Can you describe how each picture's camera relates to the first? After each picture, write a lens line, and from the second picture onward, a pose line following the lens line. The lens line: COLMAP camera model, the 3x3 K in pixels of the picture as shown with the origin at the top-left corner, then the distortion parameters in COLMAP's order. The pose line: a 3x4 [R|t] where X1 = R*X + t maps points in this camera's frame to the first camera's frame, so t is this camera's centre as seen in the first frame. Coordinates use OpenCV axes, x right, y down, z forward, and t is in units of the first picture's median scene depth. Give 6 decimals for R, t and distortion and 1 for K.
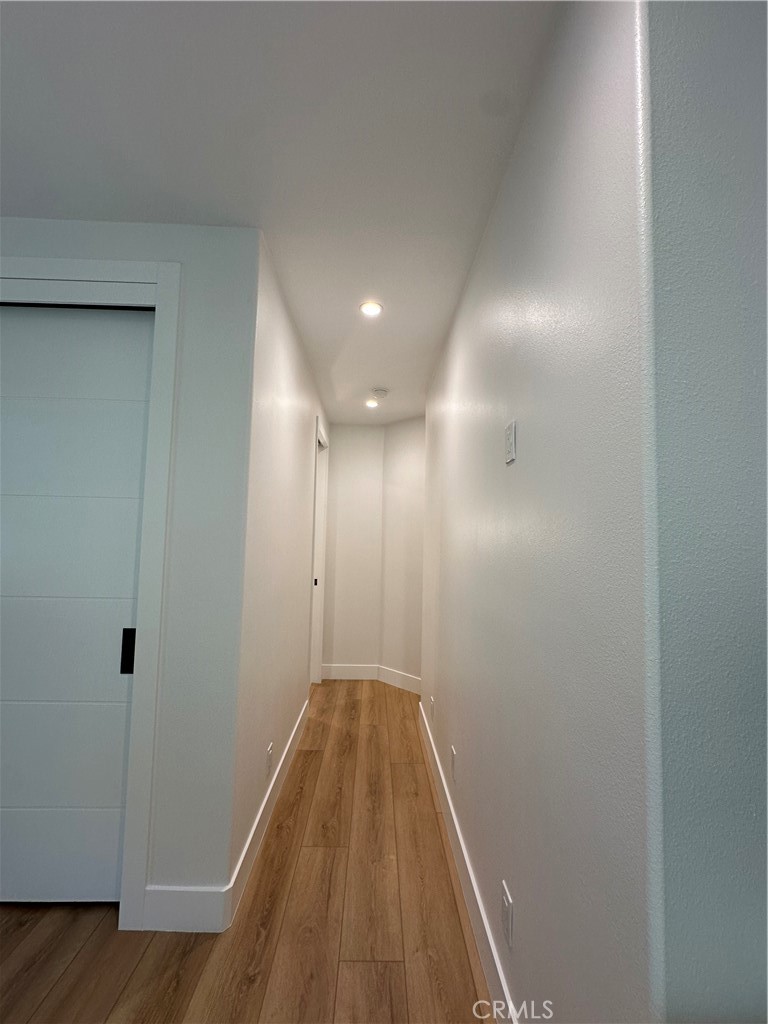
lens RADIAL K [[408.5, 0, 381.8], [0, 408.5, 513.3], [0, 0, 1]] dist [-0.004630, 0.000723]
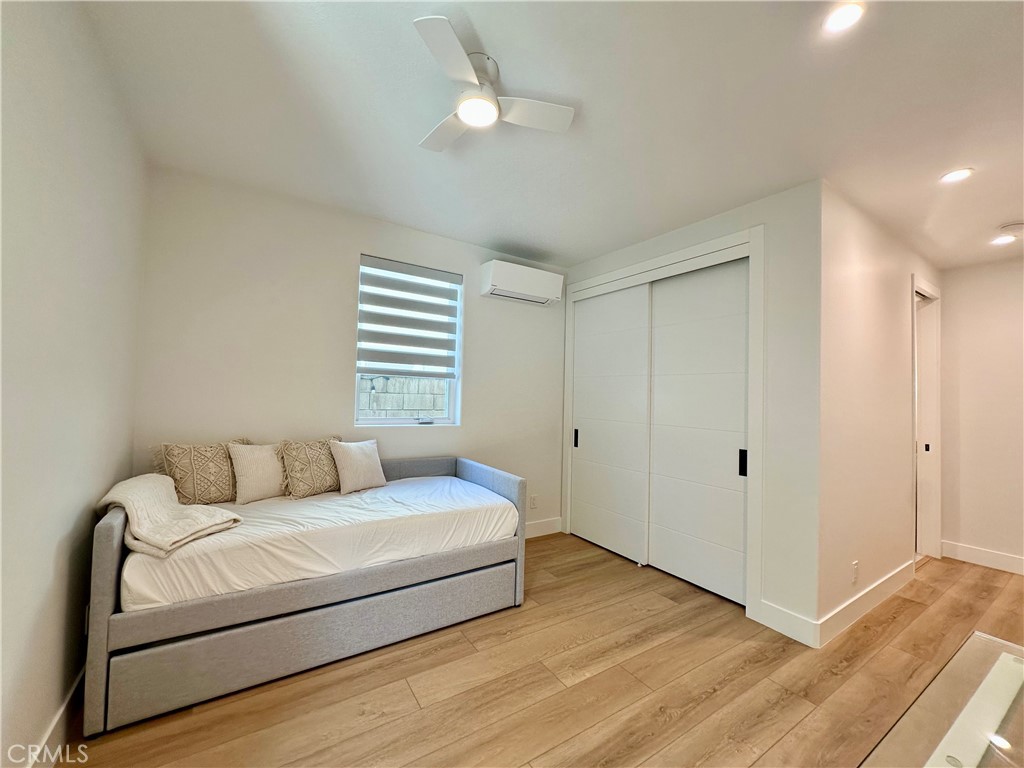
lens RADIAL K [[408.5, 0, 512.0], [0, 408.5, 384.1], [0, 0, 1]] dist [-0.004630, 0.000723]
pose [[0.530511, -0.031280, -0.847101, 0.219152], [0.043482, 0.999008, -0.009657, -0.010649], [0.846562, -0.031711, 0.531345, -0.489307]]
